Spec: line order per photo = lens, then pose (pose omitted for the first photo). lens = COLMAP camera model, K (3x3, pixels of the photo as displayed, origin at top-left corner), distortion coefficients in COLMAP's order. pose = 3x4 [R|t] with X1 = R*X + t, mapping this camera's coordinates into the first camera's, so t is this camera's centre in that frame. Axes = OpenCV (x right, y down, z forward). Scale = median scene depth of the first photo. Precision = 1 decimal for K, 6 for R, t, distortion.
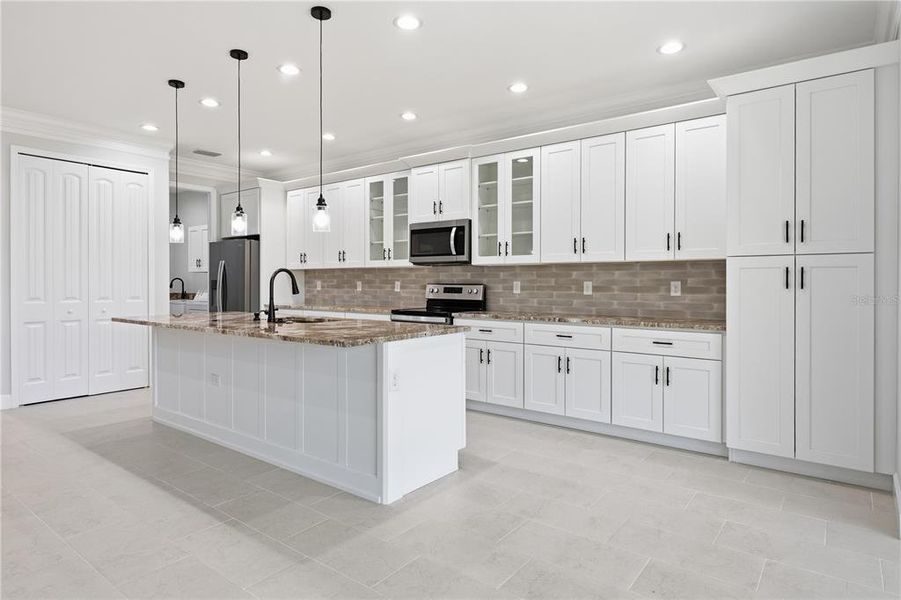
lens RADIAL K [[521.9, 0, 450.7], [0, 521.9, 277.8], [0, 0, 1]] dist [0.014261, -0.000812]
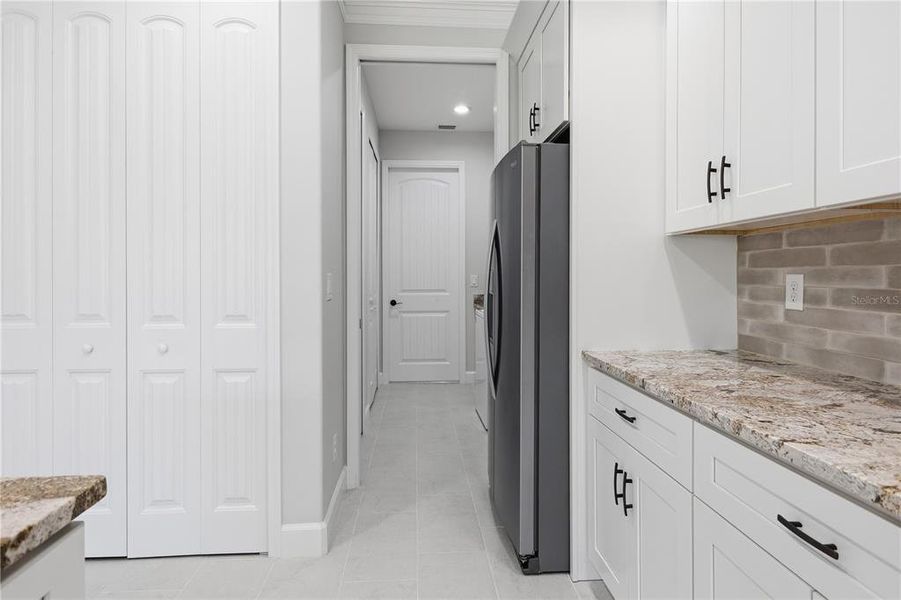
lens RADIAL K [[521.9, 0, 450.7], [0, 521.9, 277.8], [0, 0, 1]] dist [0.014261, -0.000812]
pose [[0.662640, 0.003103, -0.748932, -0.226914], [0.005694, 0.999942, 0.009181, 0.006444], [0.748917, -0.010348, 0.662583, 0.930332]]
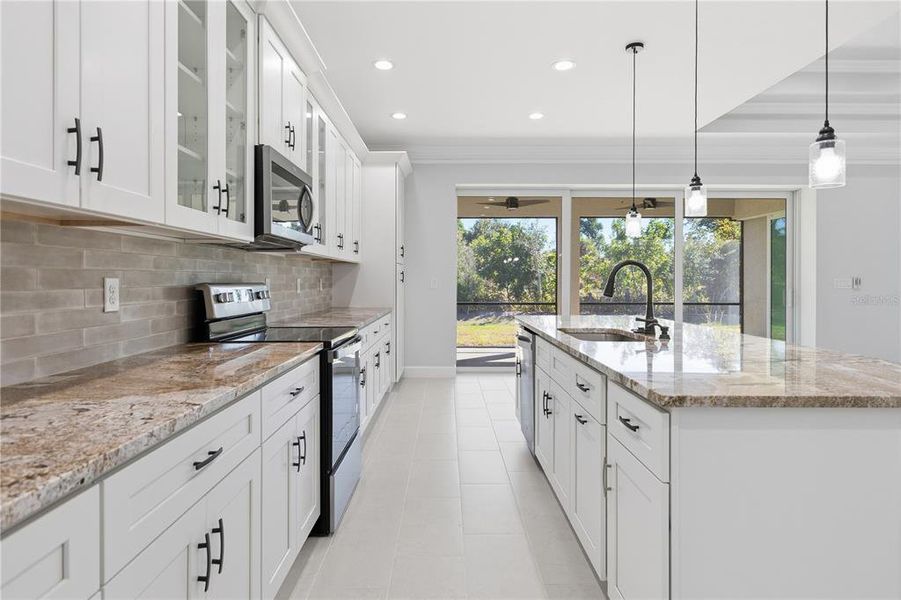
lens RADIAL K [[521.9, 0, 450.7], [0, 521.9, 277.8], [0, 0, 1]] dist [0.014261, -0.000812]
pose [[-0.612937, 0.003013, 0.790126, -0.532724], [-0.001984, 0.999984, -0.005352, 0.009387], [-0.790129, -0.004848, -0.612921, 1.184468]]
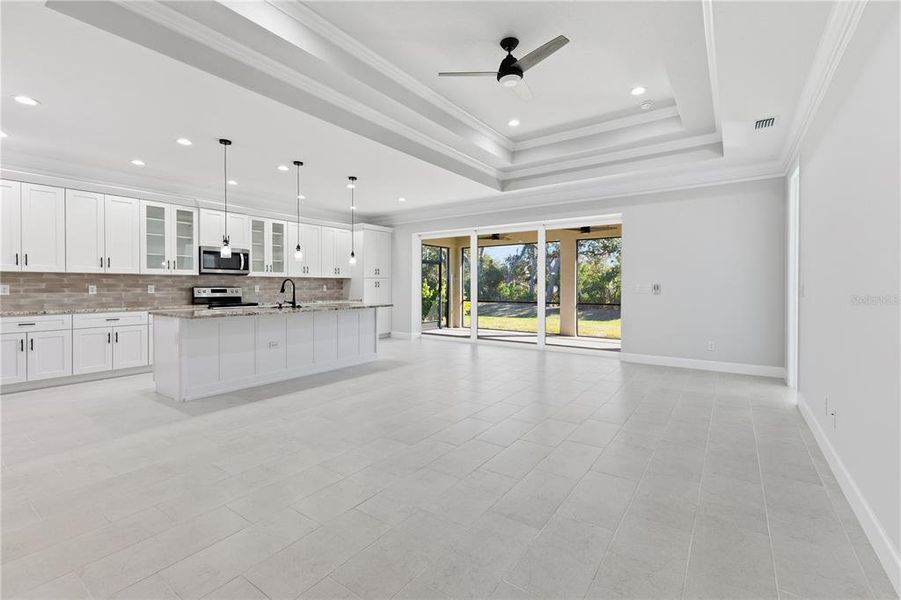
lens RADIAL K [[382.3, 0, 446.1], [0, 382.3, 288.4], [0, 0, 1]] dist [0.000075, -0.000026]
pose [[-0.029768, -0.004323, 0.999548, -1.205715], [-0.003312, 0.999986, 0.004226, 0.009369], [-0.999551, -0.003185, -0.029781, 0.358738]]
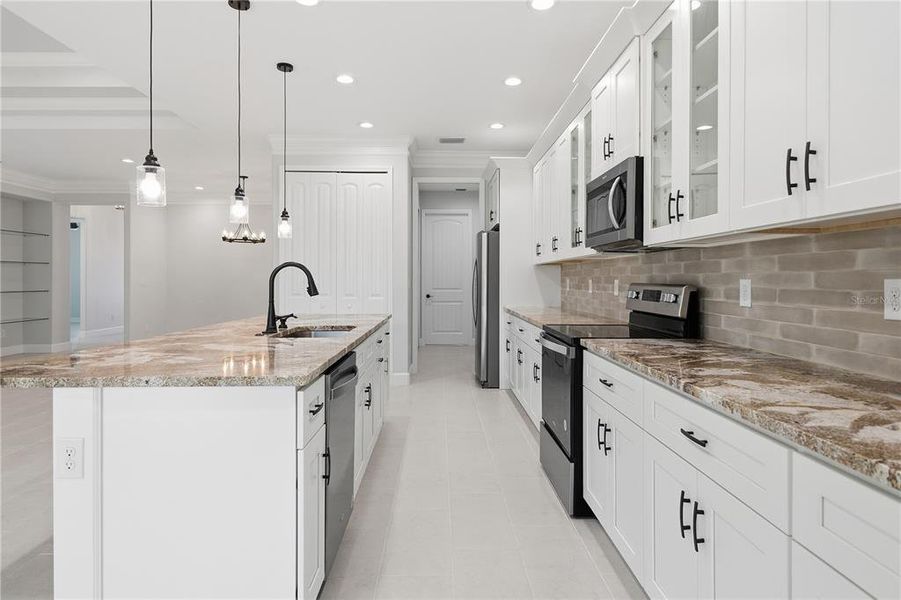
lens RADIAL K [[521.9, 0, 450.7], [0, 521.9, 277.8], [0, 0, 1]] dist [0.014261, -0.000812]
pose [[0.624941, -0.002598, -0.780668, 0.305101], [0.004499, 0.999990, 0.000274, 0.004506], [0.780659, -0.003684, 0.624946, 0.515367]]
